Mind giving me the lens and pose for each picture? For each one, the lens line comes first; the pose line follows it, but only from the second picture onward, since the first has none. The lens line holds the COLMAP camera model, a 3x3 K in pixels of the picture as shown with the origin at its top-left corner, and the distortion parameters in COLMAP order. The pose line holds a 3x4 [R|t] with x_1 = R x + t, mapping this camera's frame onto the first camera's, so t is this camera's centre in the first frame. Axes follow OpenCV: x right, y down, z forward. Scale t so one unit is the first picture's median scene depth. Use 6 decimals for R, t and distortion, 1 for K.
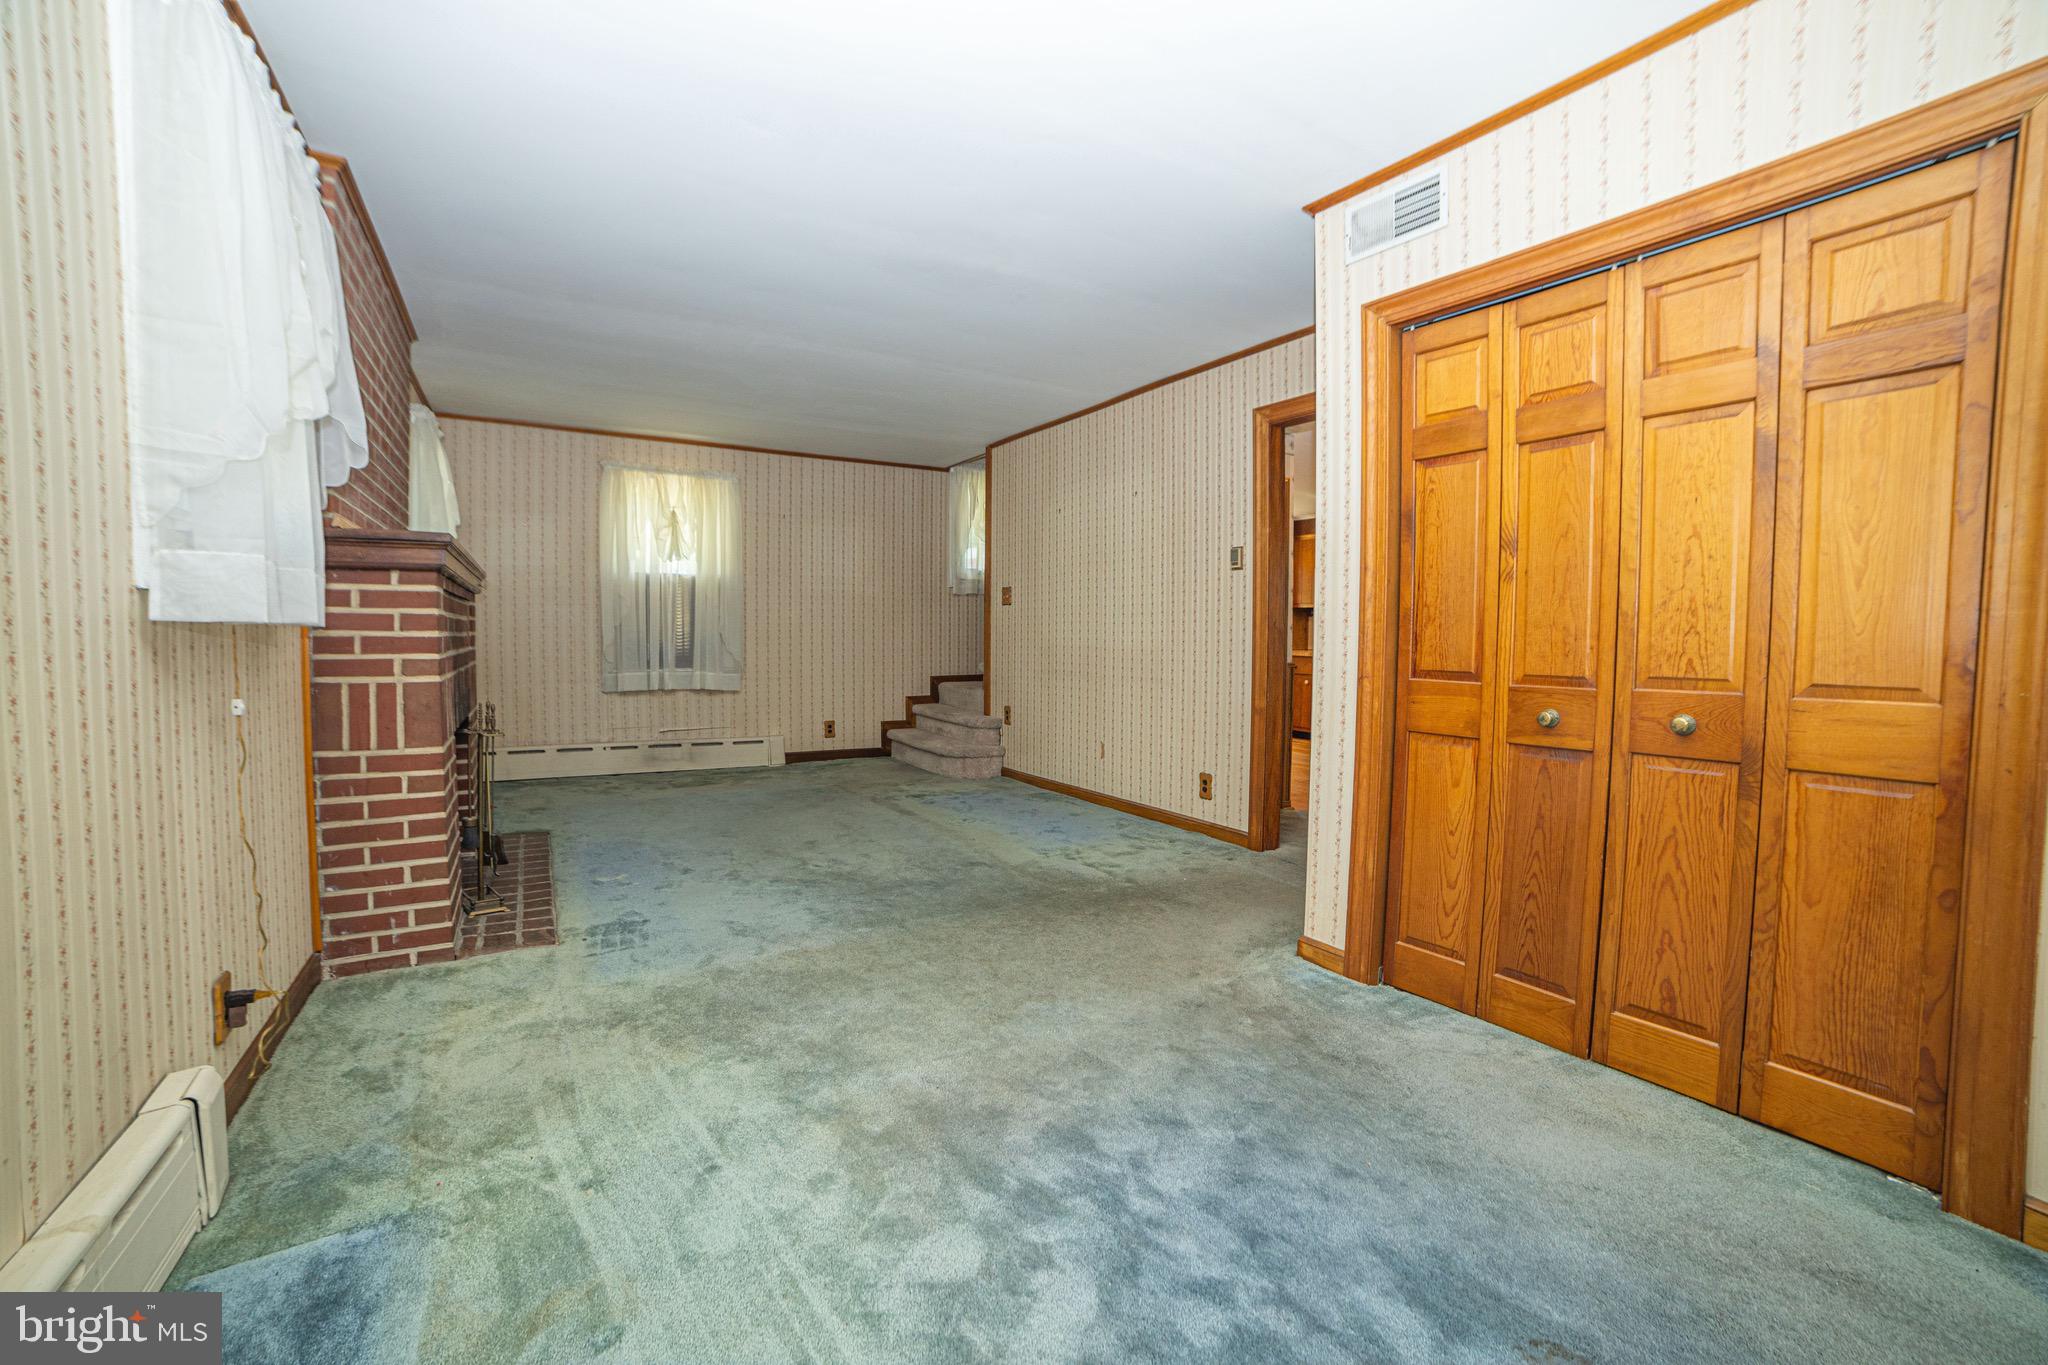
lens RADIAL K [[819.8, 0, 1028.8], [0, 819.8, 673.5], [0, 0, 1]] dist [-0.108748, 0.038922]
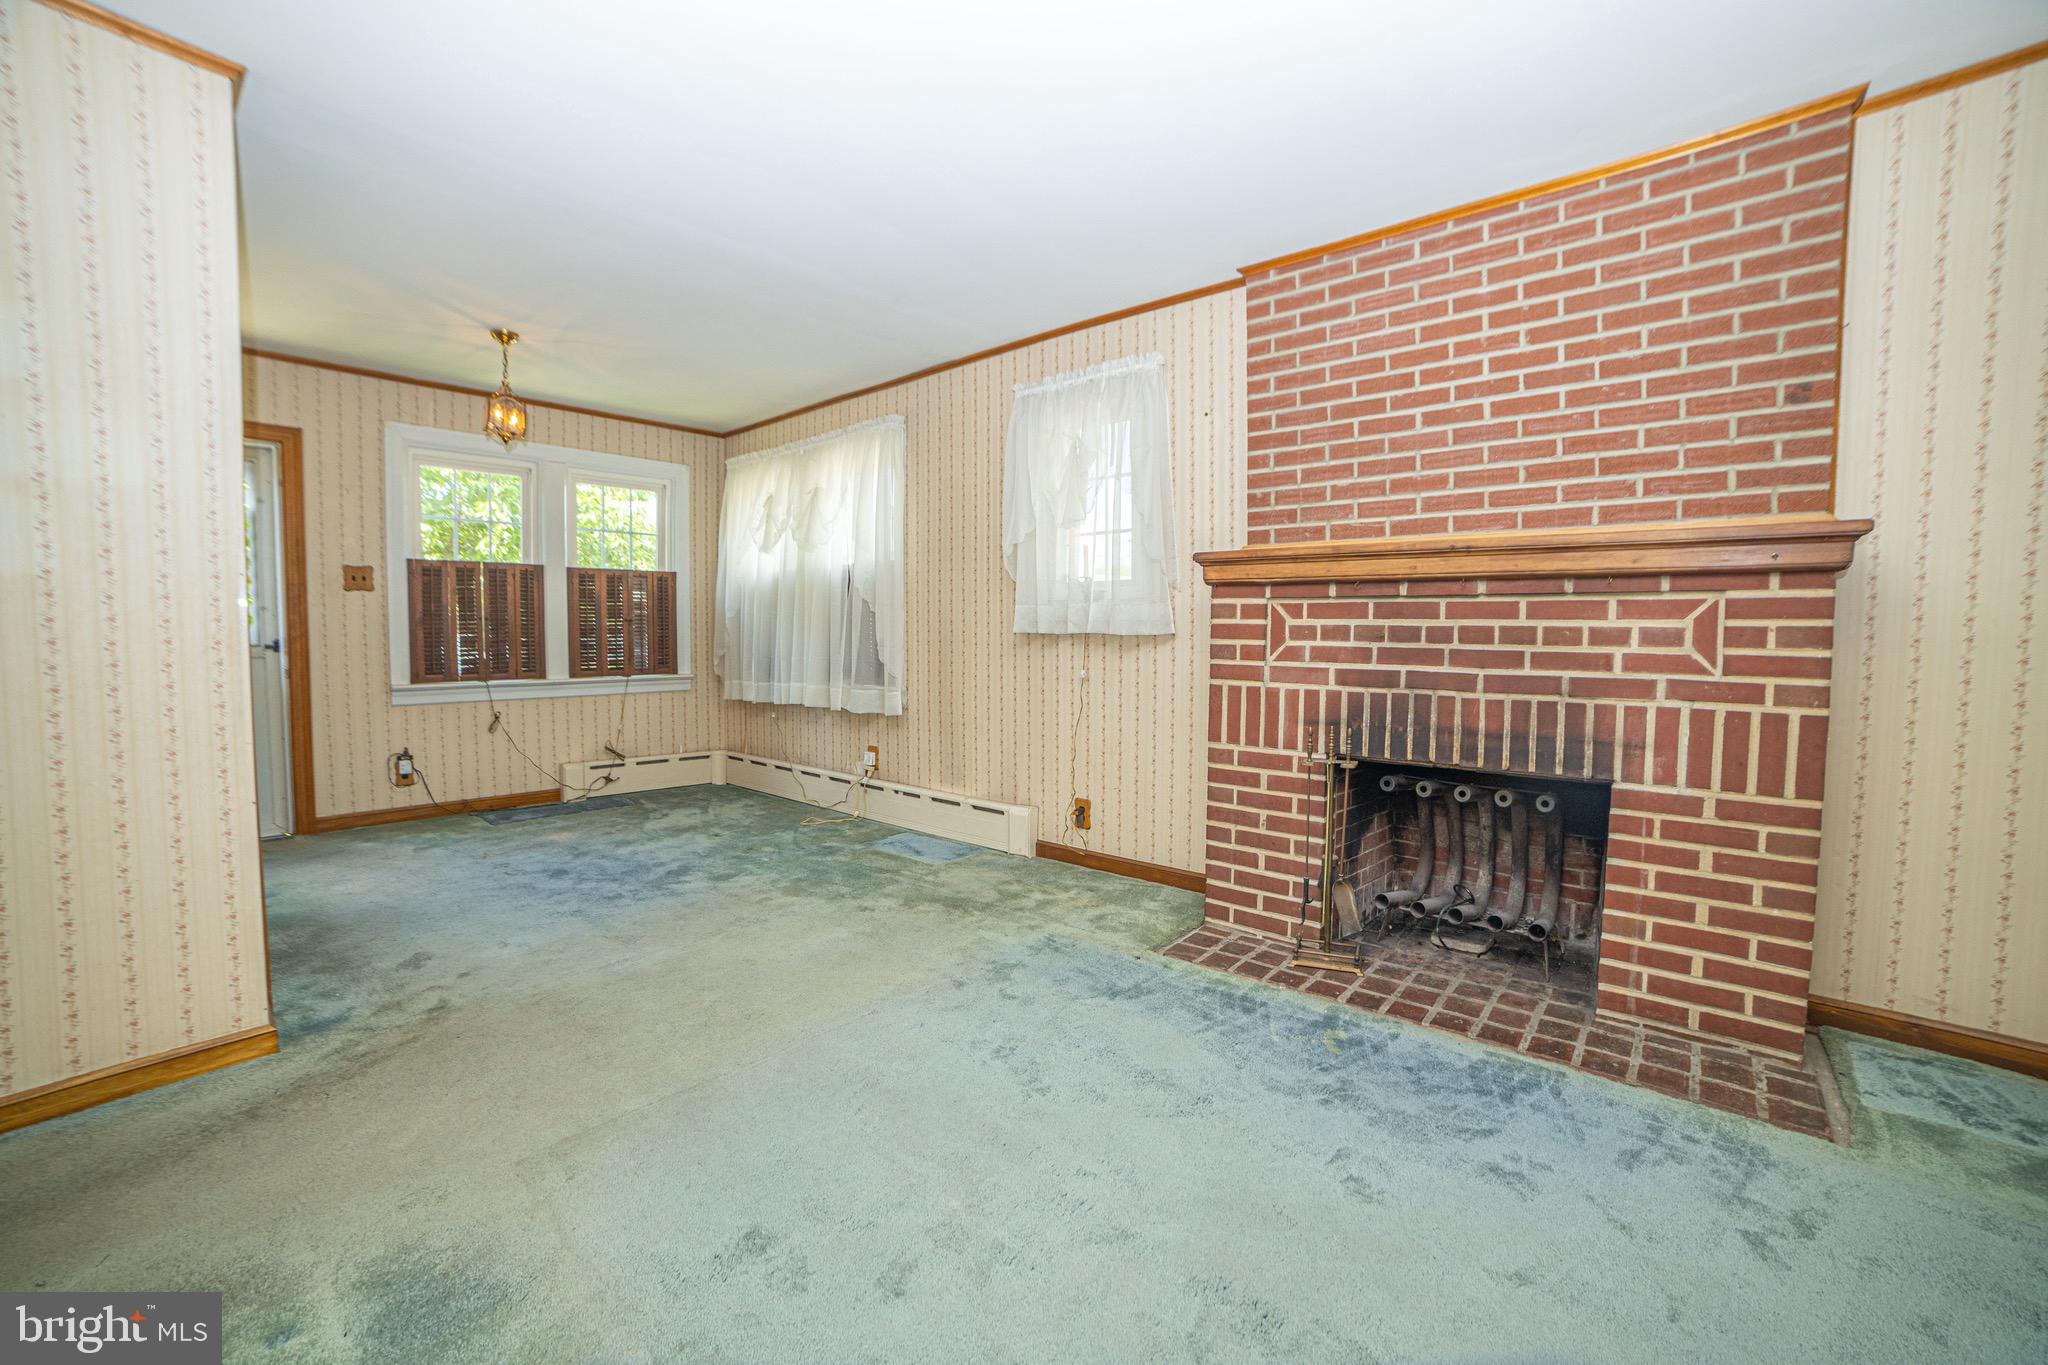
lens RADIAL K [[819.8, 0, 1028.8], [0, 819.8, 673.5], [0, 0, 1]] dist [-0.108748, 0.038922]
pose [[-0.954607, 0.005559, -0.297817, -0.092943], [-0.025288, 0.994704, 0.099622, -0.064124], [0.296793, 0.102631, -0.949411, 1.177370]]
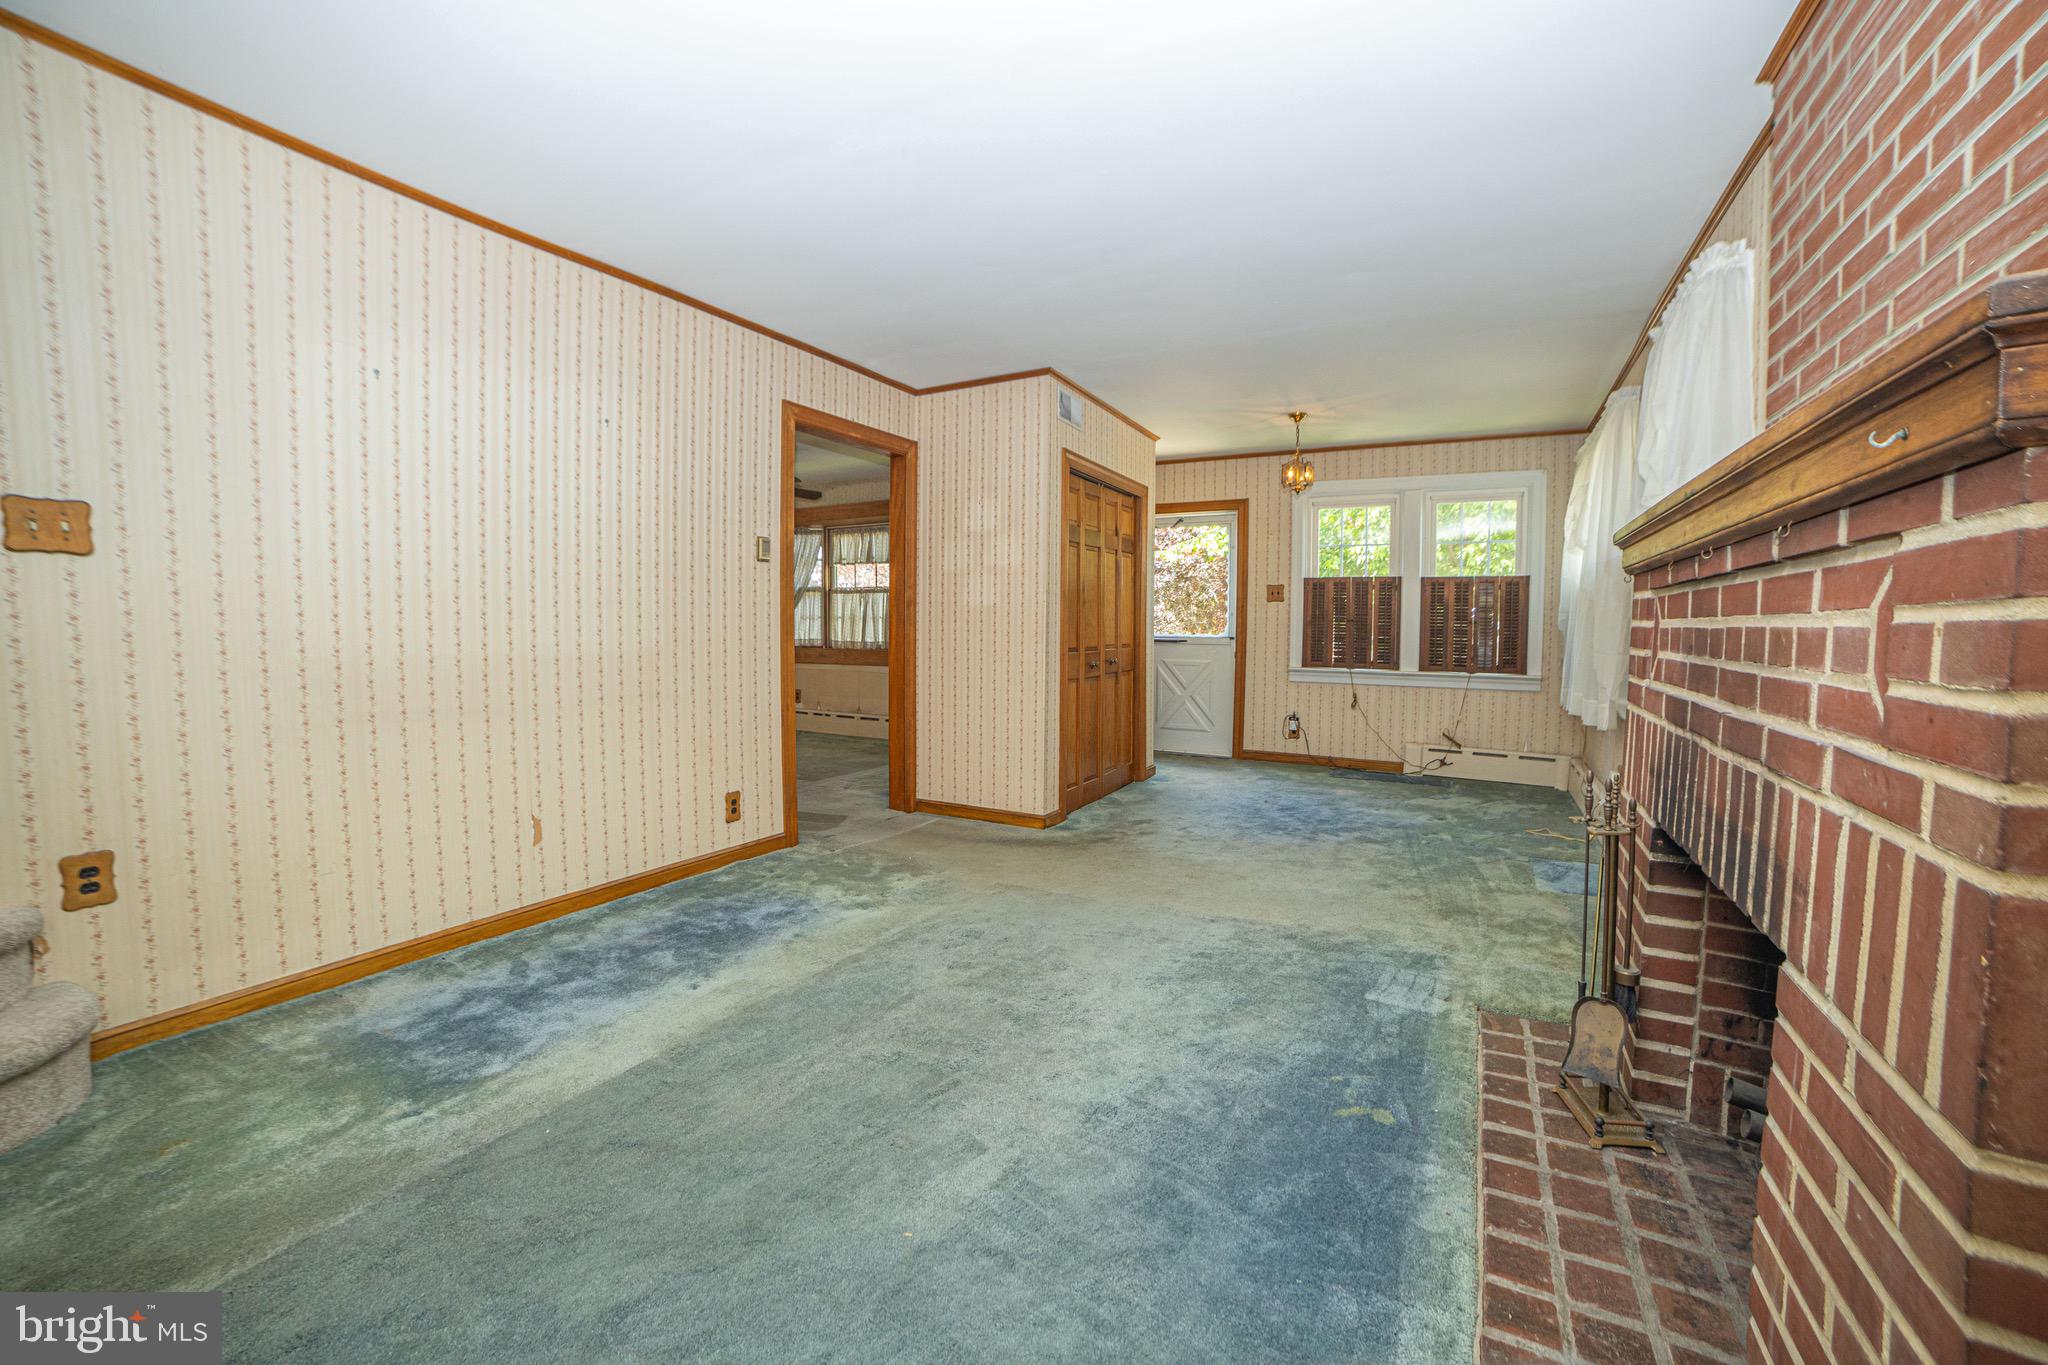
lens RADIAL K [[819.8, 0, 1028.8], [0, 819.8, 673.5], [0, 0, 1]] dist [-0.108748, 0.038922]
pose [[-0.483910, -0.061334, 0.872966, -0.675199], [0.035310, 0.995360, 0.089507, -0.068025], [-0.874405, 0.074138, -0.479499, 1.127125]]
